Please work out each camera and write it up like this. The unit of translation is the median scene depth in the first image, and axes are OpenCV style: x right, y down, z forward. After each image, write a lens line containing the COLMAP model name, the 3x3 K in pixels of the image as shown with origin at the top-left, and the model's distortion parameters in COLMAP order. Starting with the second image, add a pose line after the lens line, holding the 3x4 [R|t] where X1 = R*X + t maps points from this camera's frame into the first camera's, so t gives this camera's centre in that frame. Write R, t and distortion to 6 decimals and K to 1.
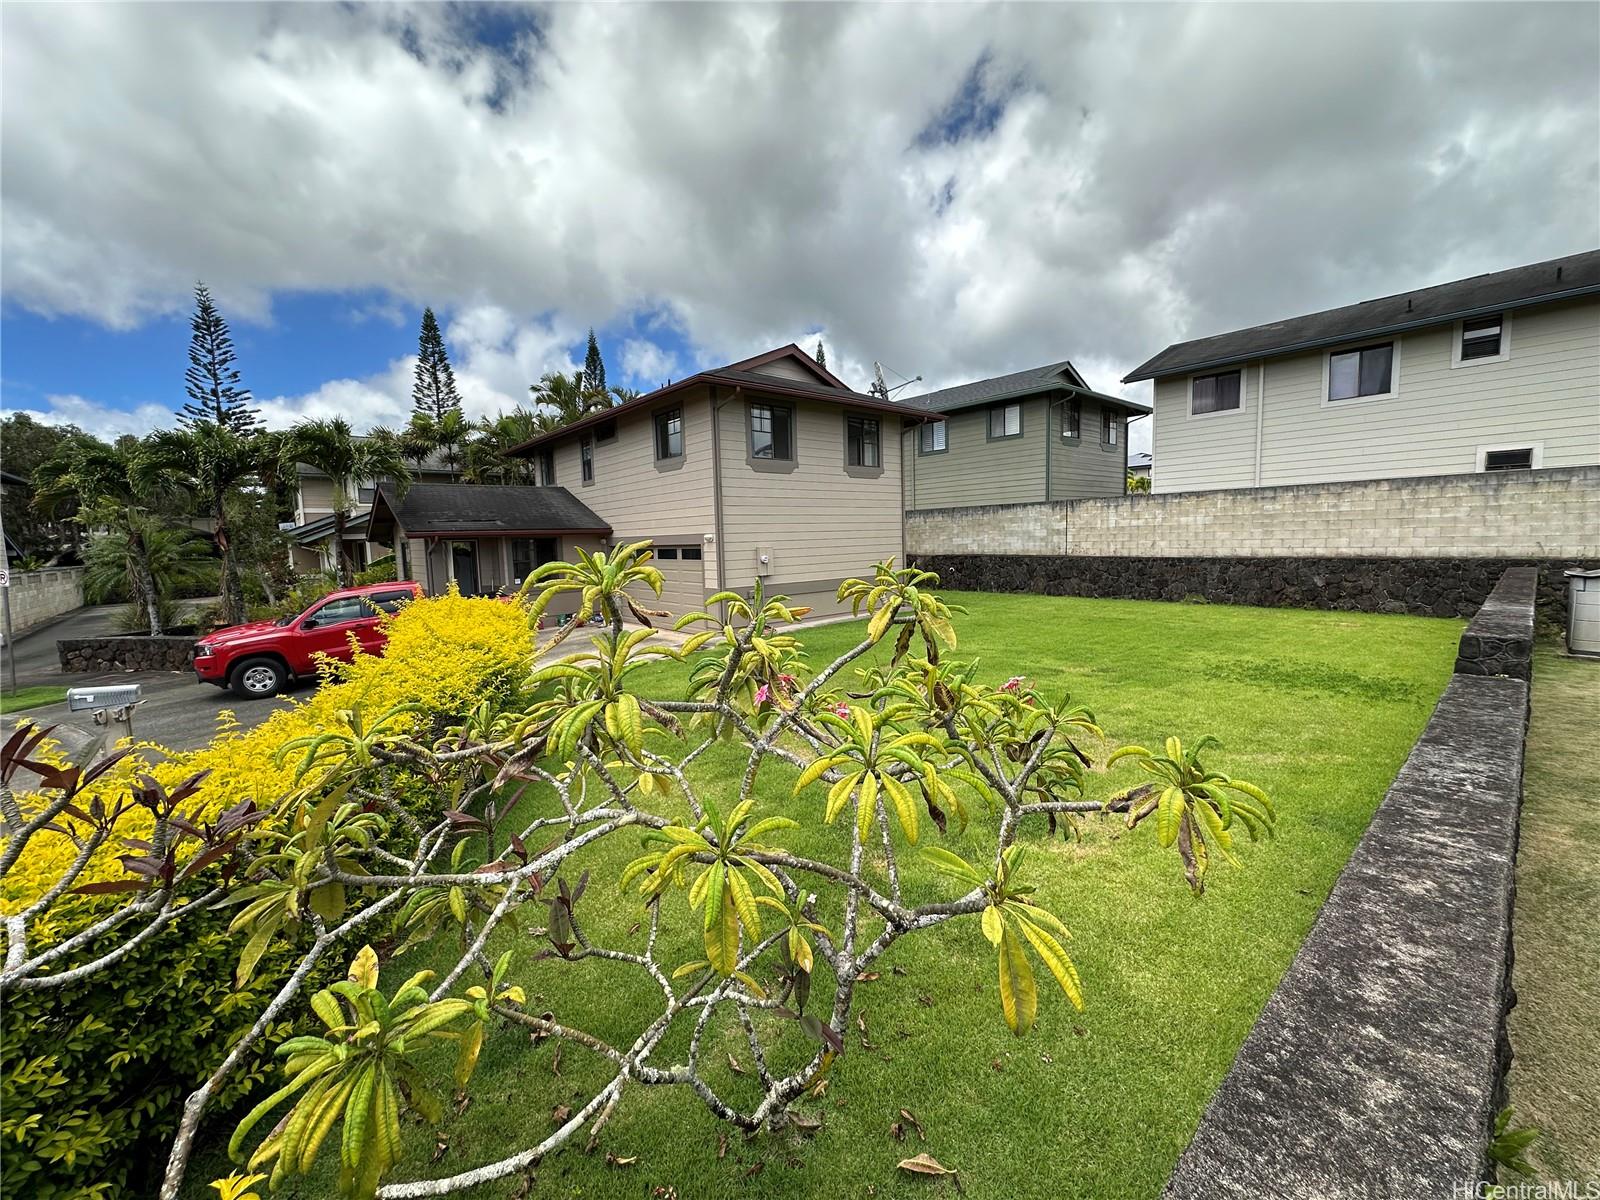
lens RADIAL K [[628.8, 0, 794.7], [0, 628.8, 596.9], [0, 0, 1]] dist [-0.004941, 0.000221]
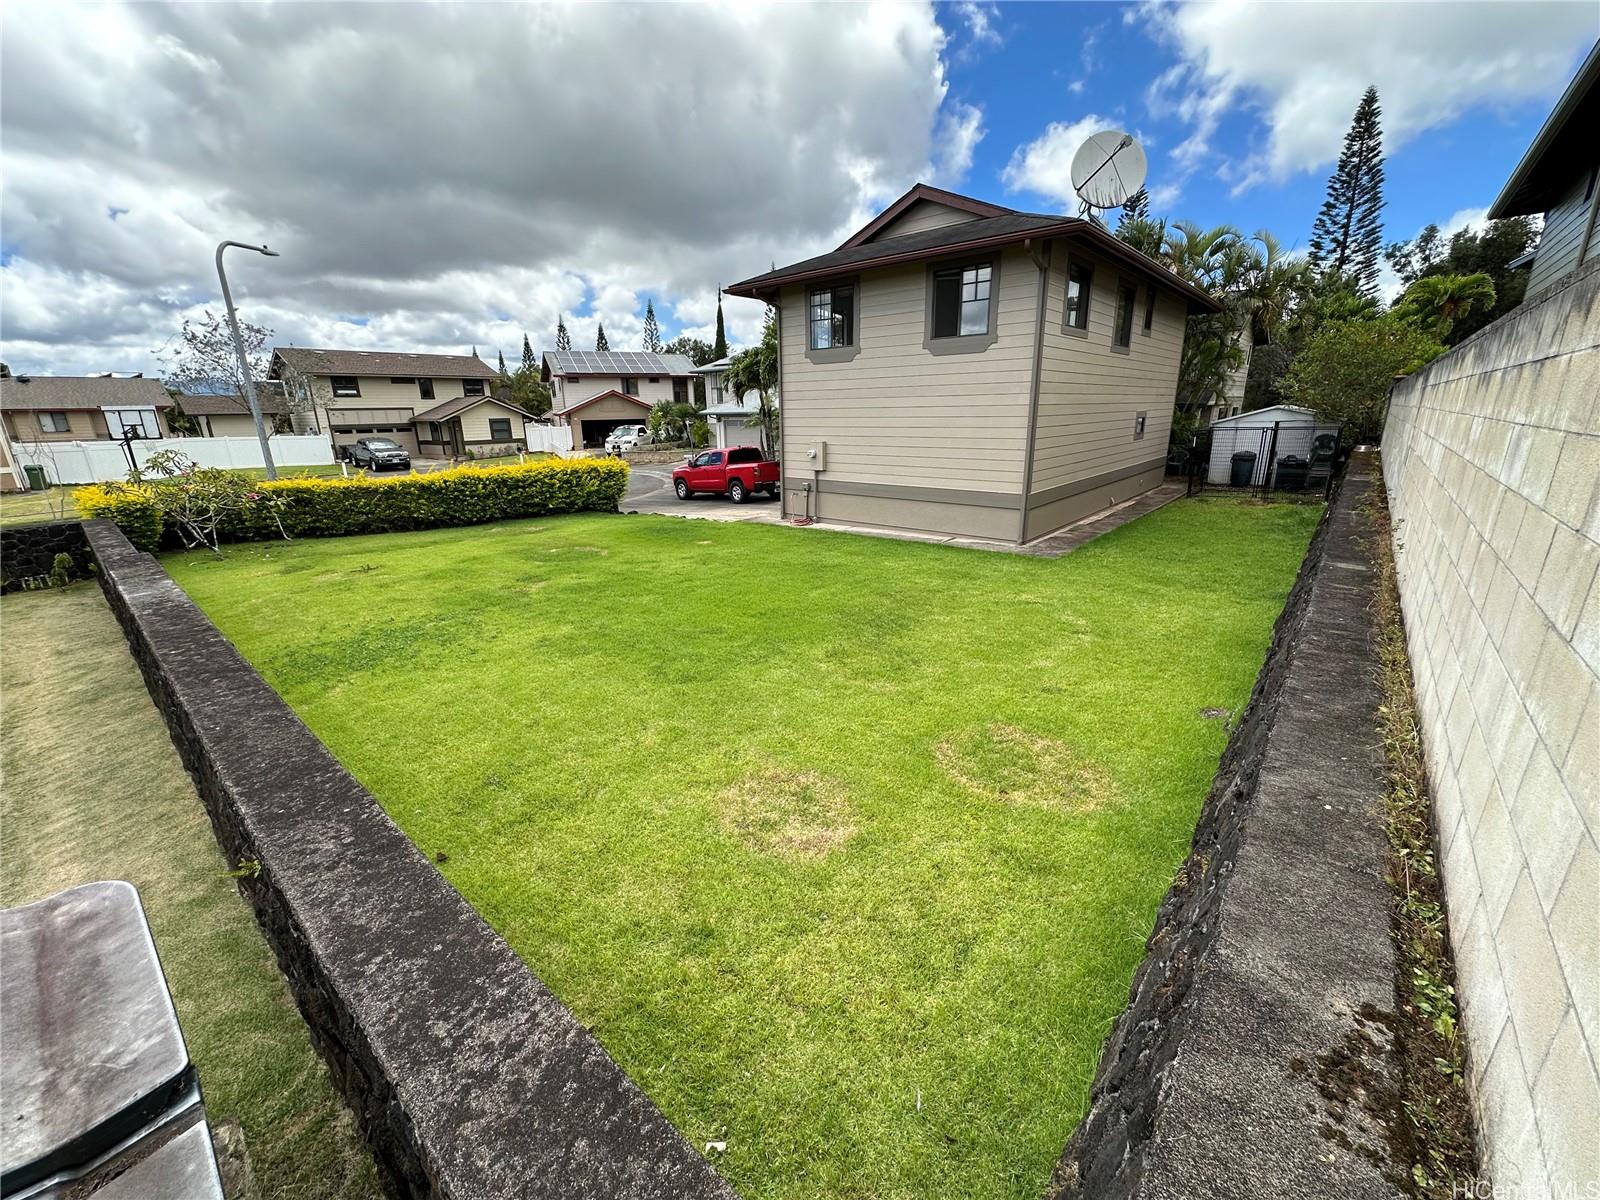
lens RADIAL K [[628.8, 0, 797.0], [0, 628.8, 595.5], [0, 0, 1]] dist [-0.004941, 0.000221]
pose [[0.169085, 0.307238, -0.936491, 0.773734], [-0.083846, 0.951211, 0.296929, -0.111976], [0.982028, 0.028315, 0.186597, 0.625747]]
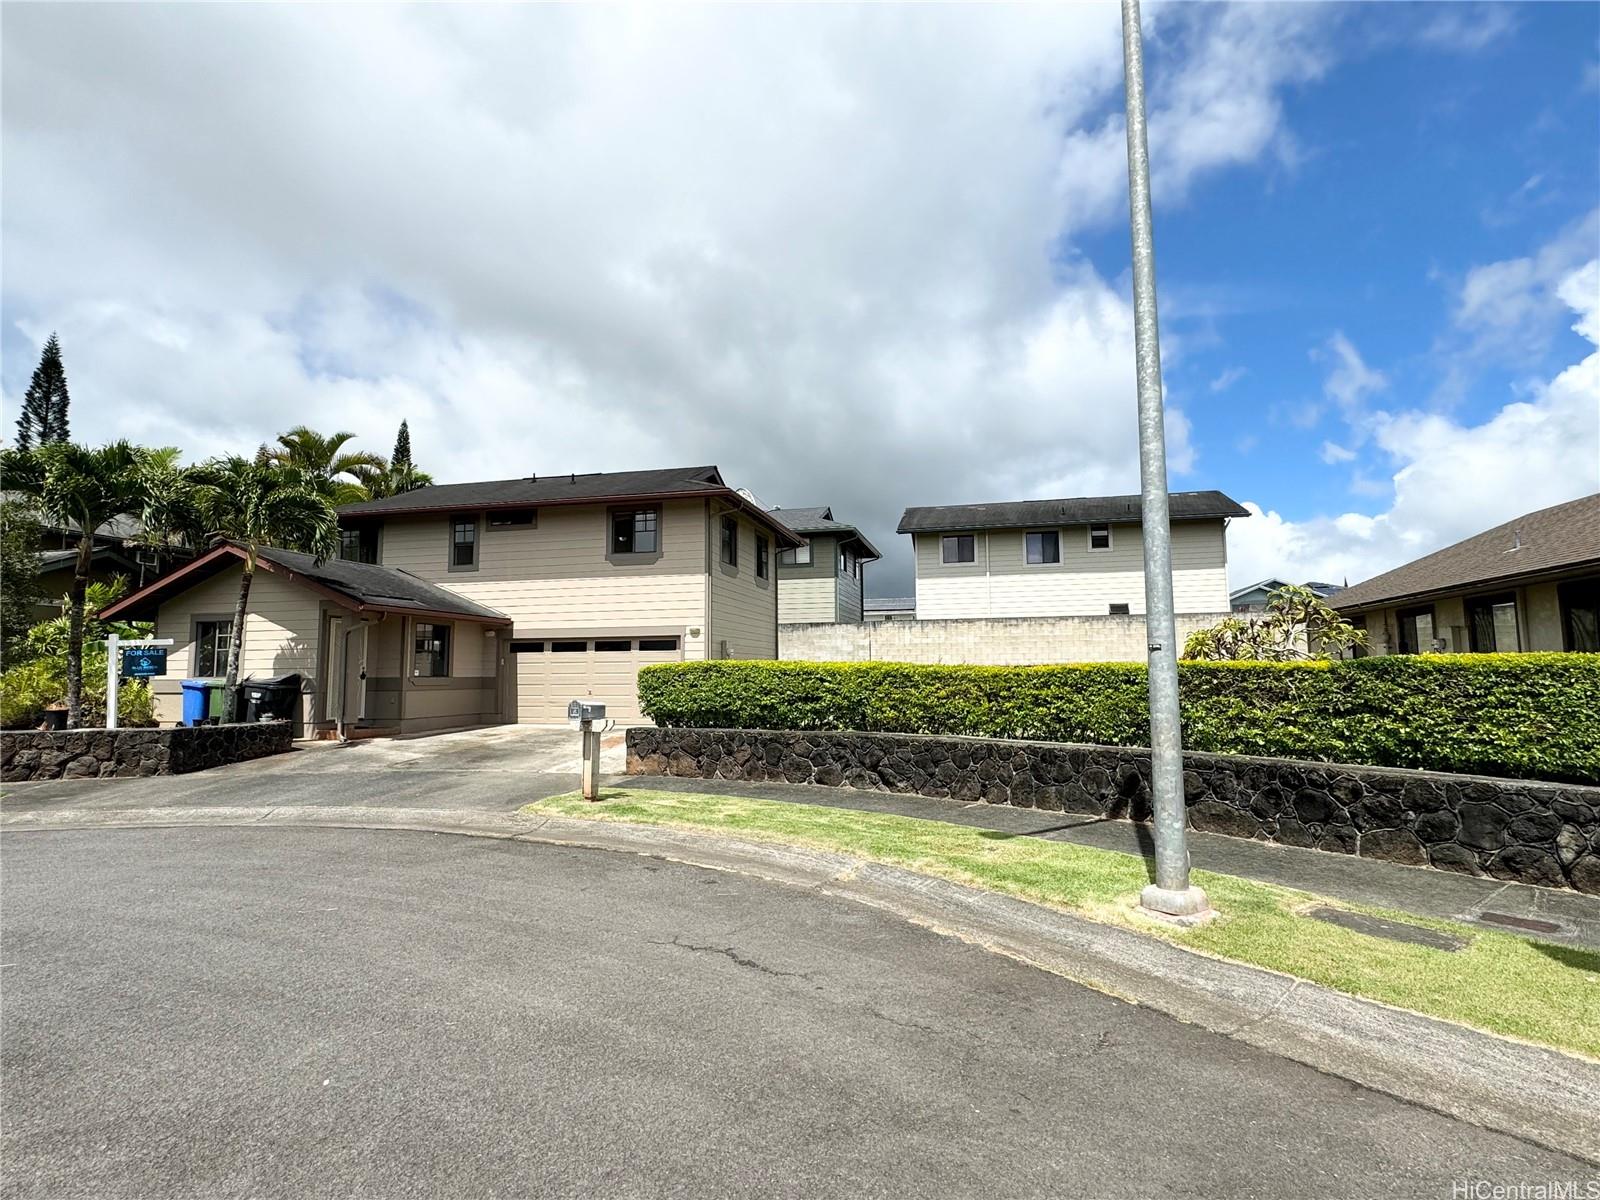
lens RADIAL K [[826.5, 0, 795.9], [0, 826.5, 600.4], [0, 0, 1]] dist [-0.001193, 0.001857]
pose [[0.813743, 0.075252, 0.576332, -0.629951], [0.038485, 0.982431, -0.182615, 0.095450], [-0.579949, 0.170782, 0.796551, -0.190148]]
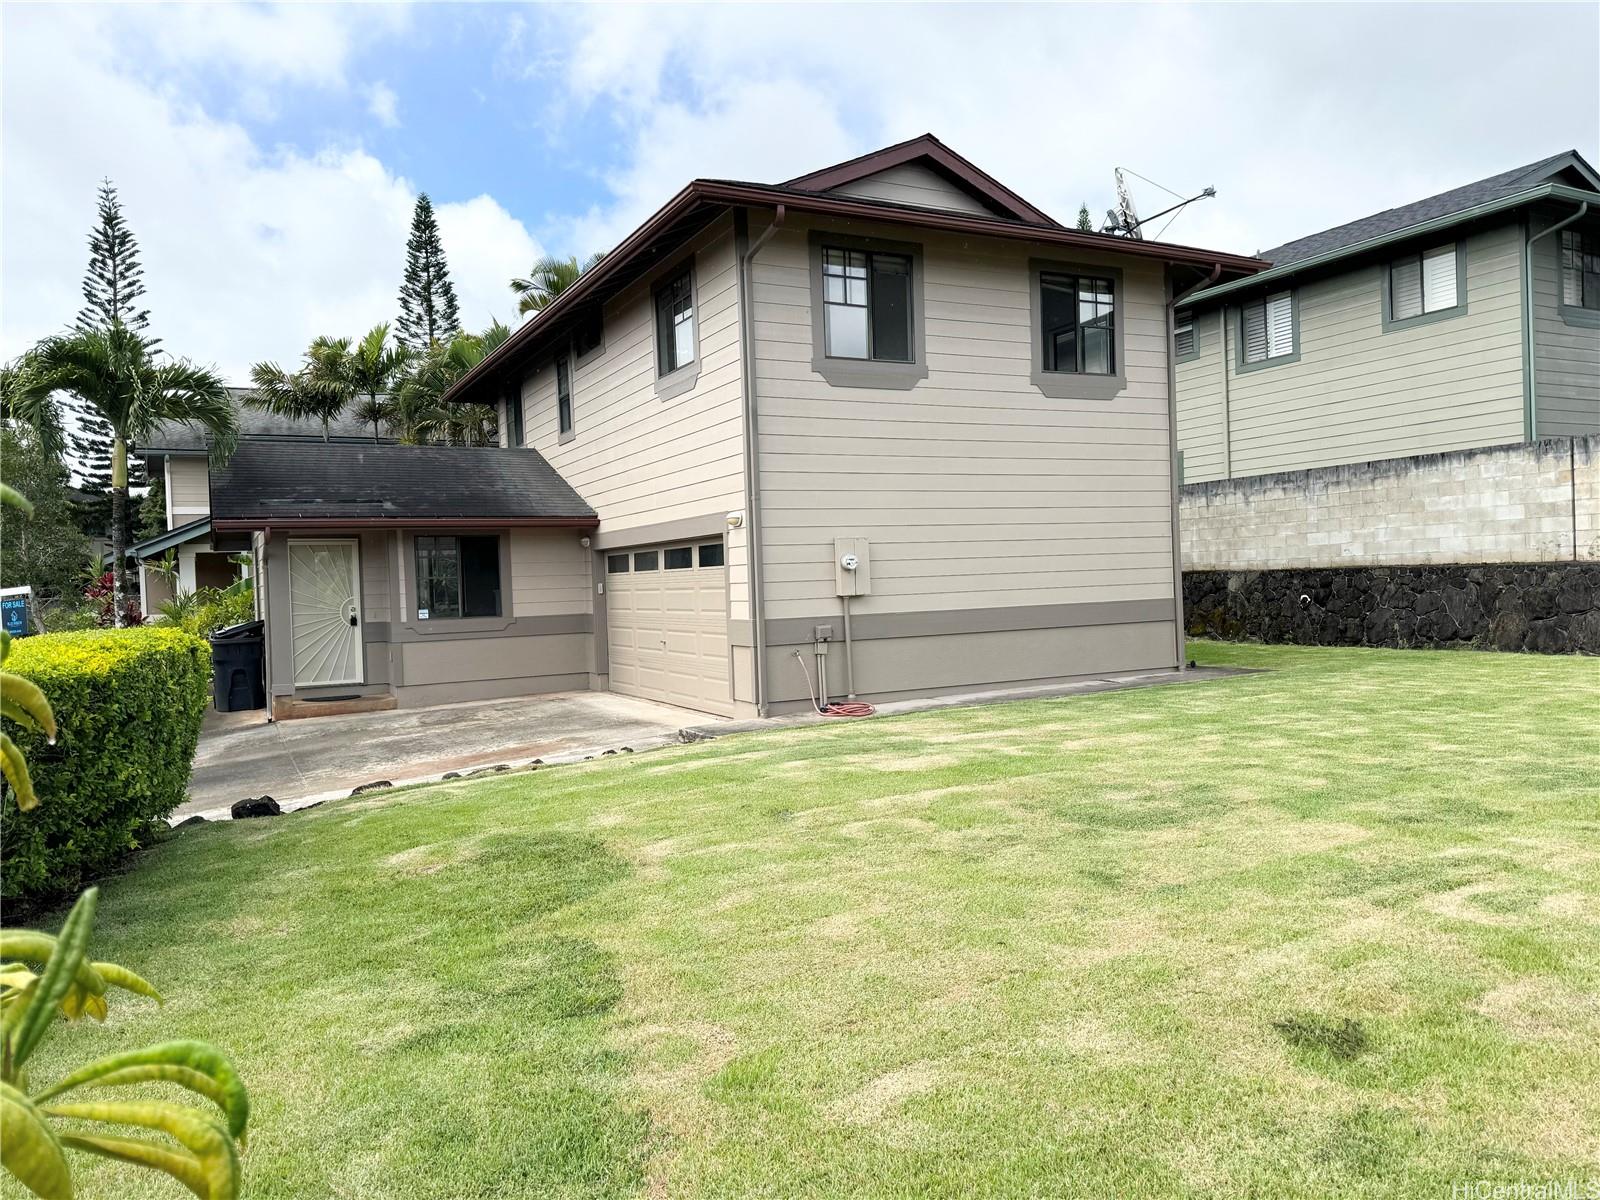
lens RADIAL K [[1118.9, 0, 798.0], [0, 1118.9, 603.2], [0, 0, 1]] dist [0.016646, -0.007604]
pose [[0.974588, -0.002022, -0.223998, 0.083992], [-0.012505, 0.997909, -0.063413, 0.021446], [0.223658, 0.064602, 0.972524, 0.120684]]
